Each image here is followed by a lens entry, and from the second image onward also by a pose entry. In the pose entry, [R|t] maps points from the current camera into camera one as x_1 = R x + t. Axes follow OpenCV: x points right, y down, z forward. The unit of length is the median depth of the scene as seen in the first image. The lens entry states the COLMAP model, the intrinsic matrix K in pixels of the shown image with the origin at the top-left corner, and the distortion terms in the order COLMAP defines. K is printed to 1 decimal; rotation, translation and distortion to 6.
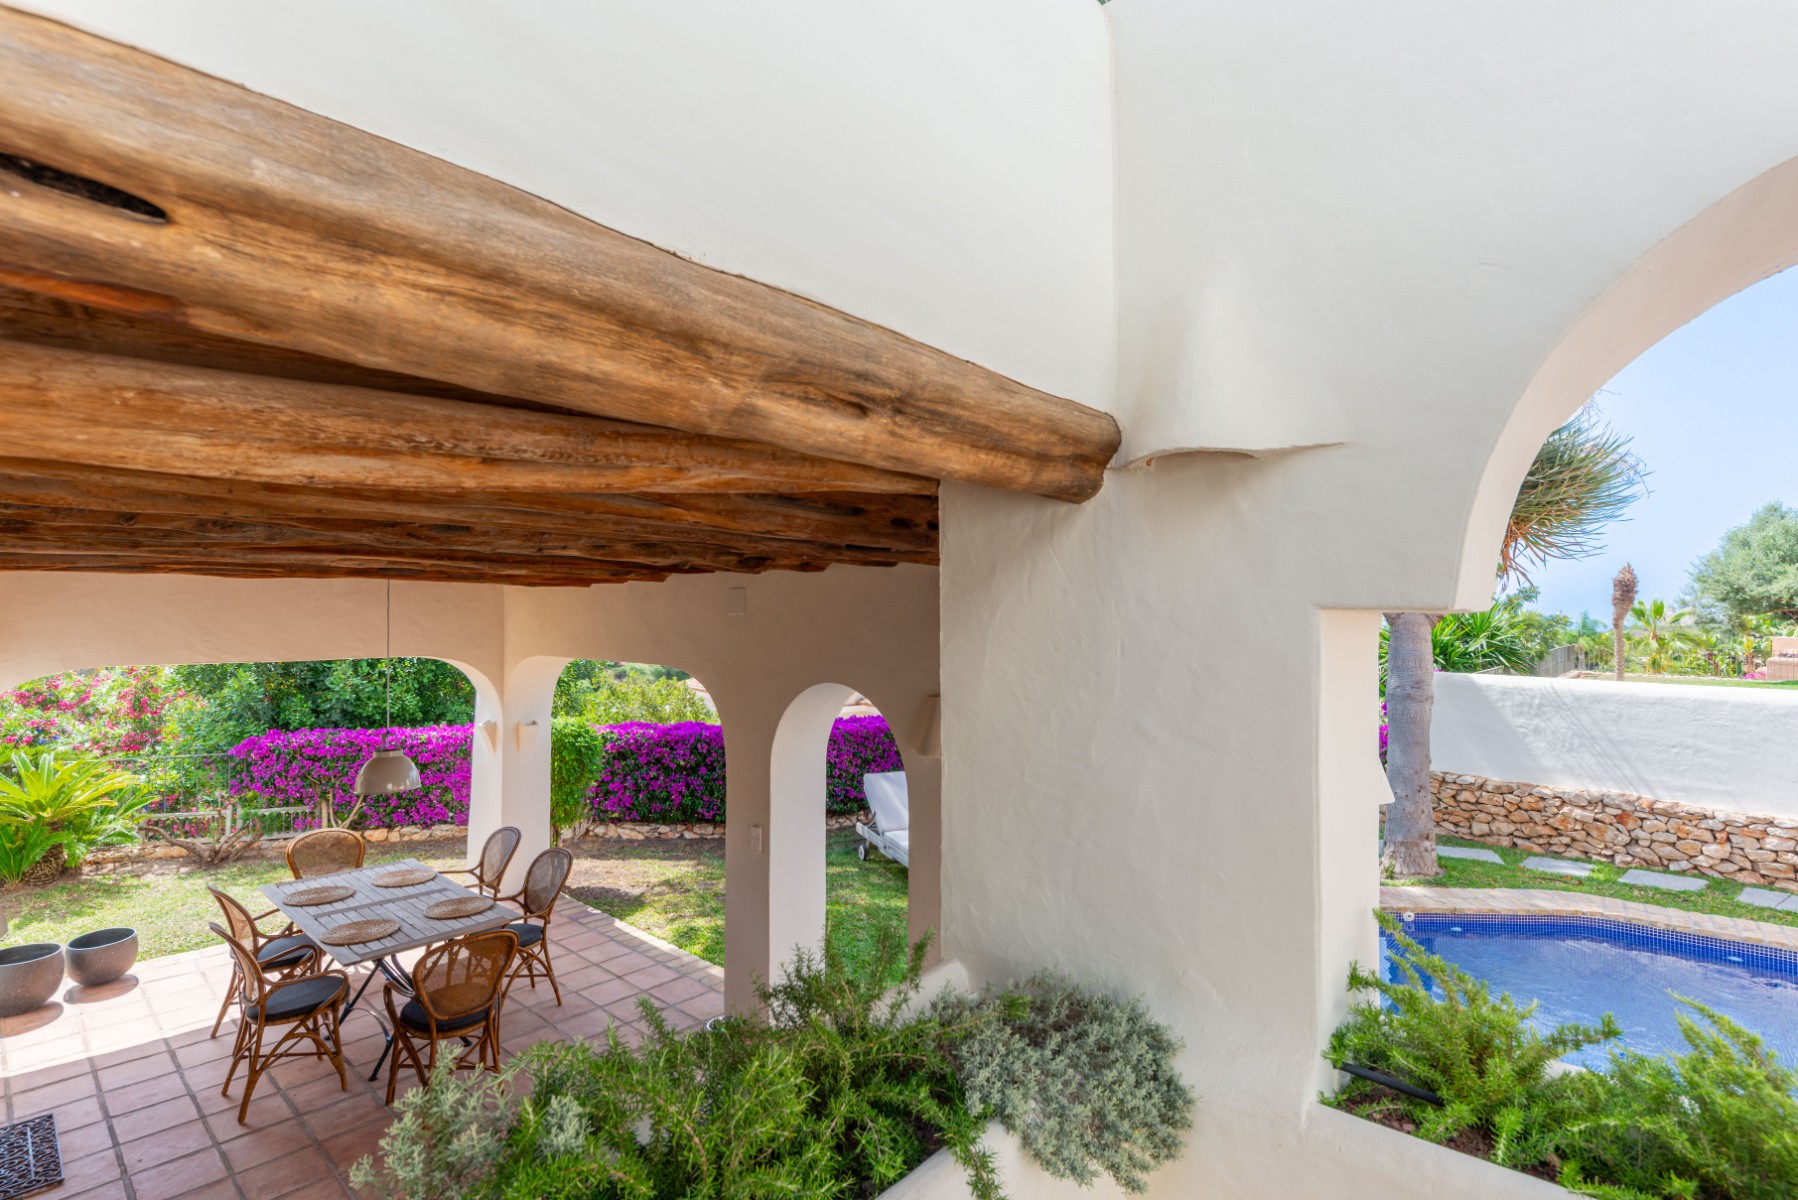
lens RADIAL K [[843.8, 0, 898.7], [0, 843.8, 603.9], [0, 0, 1]] dist [-0.006547, -0.002496]
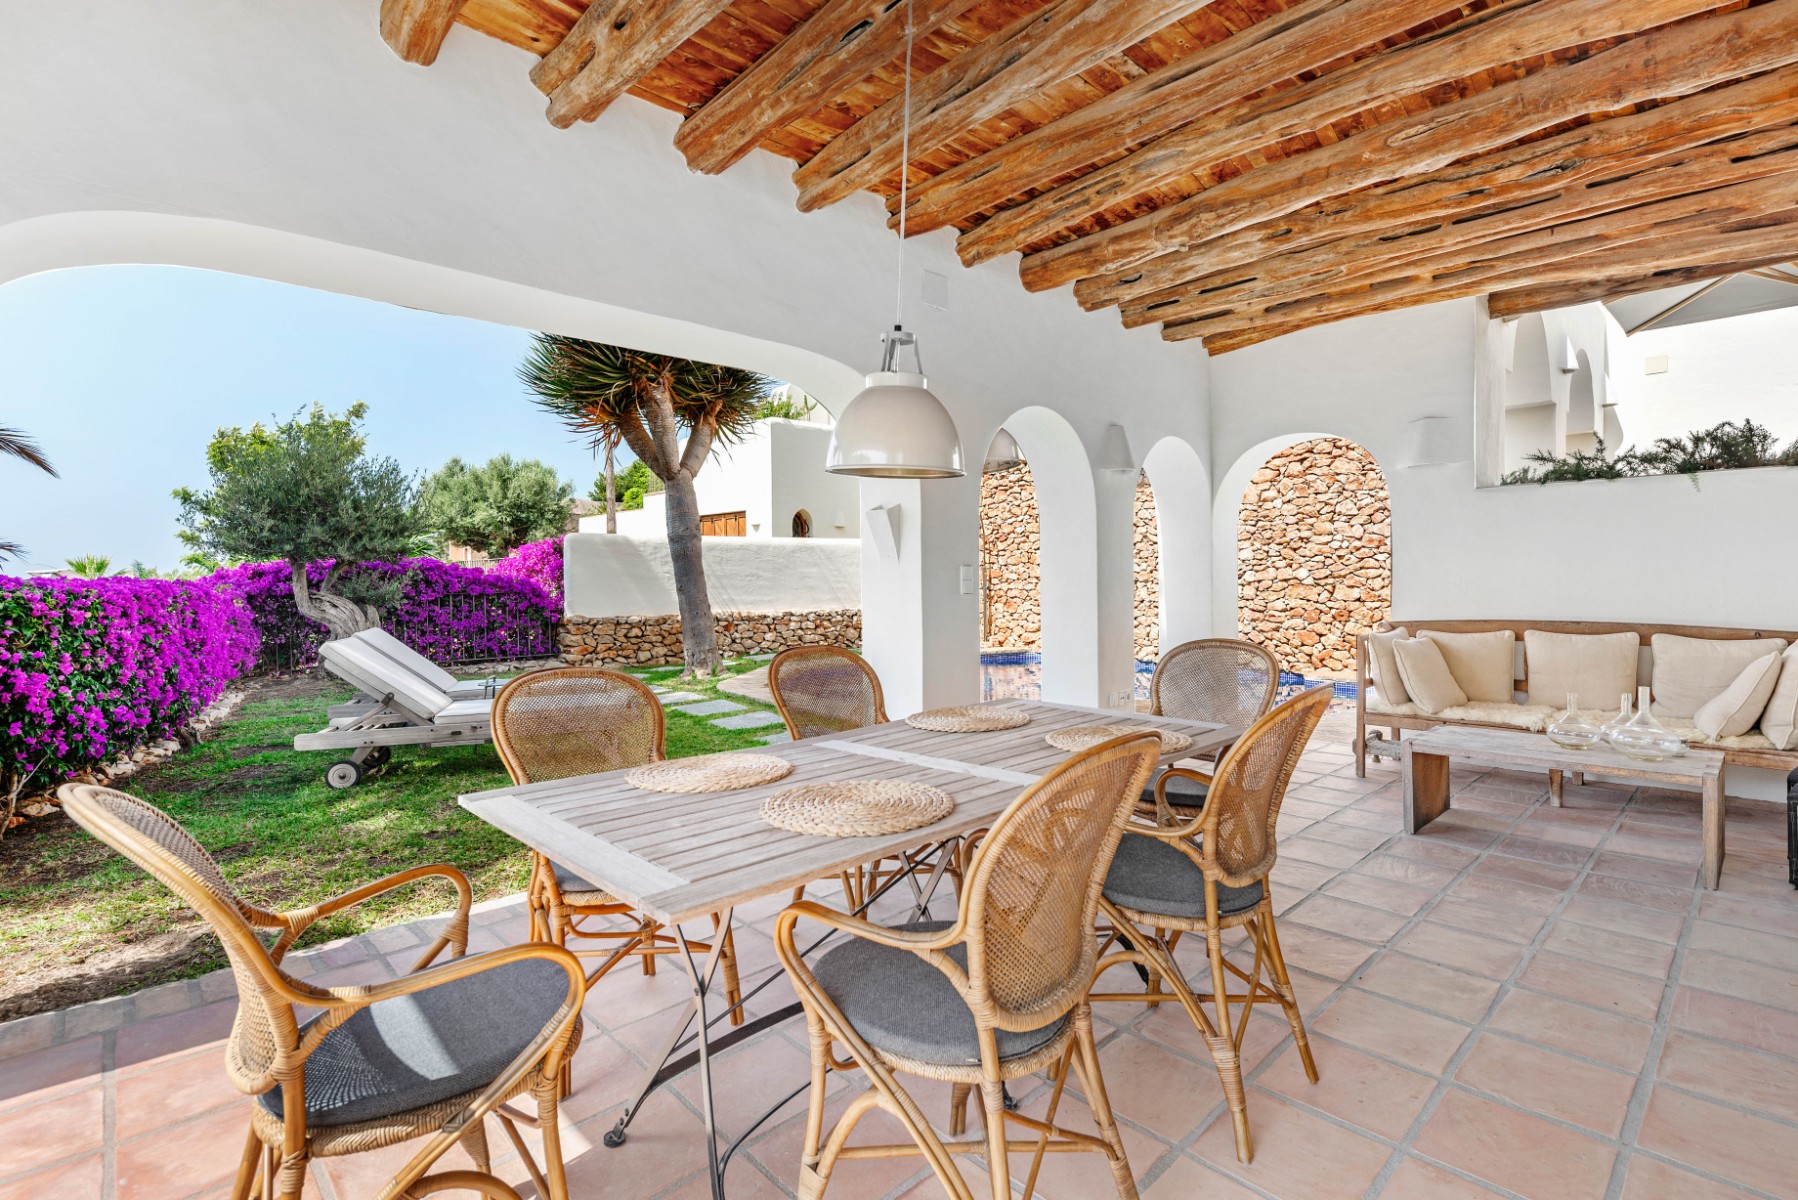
lens RADIAL K [[843.8, 0, 897.0], [0, 843.8, 594.4], [0, 0, 1]] dist [-0.006547, -0.002496]
pose [[0.071316, -0.025322, 0.997132, -0.549565], [0.000089, 0.999678, 0.025380, 0.144618], [-0.997454, -0.001721, 0.071296, 0.536832]]
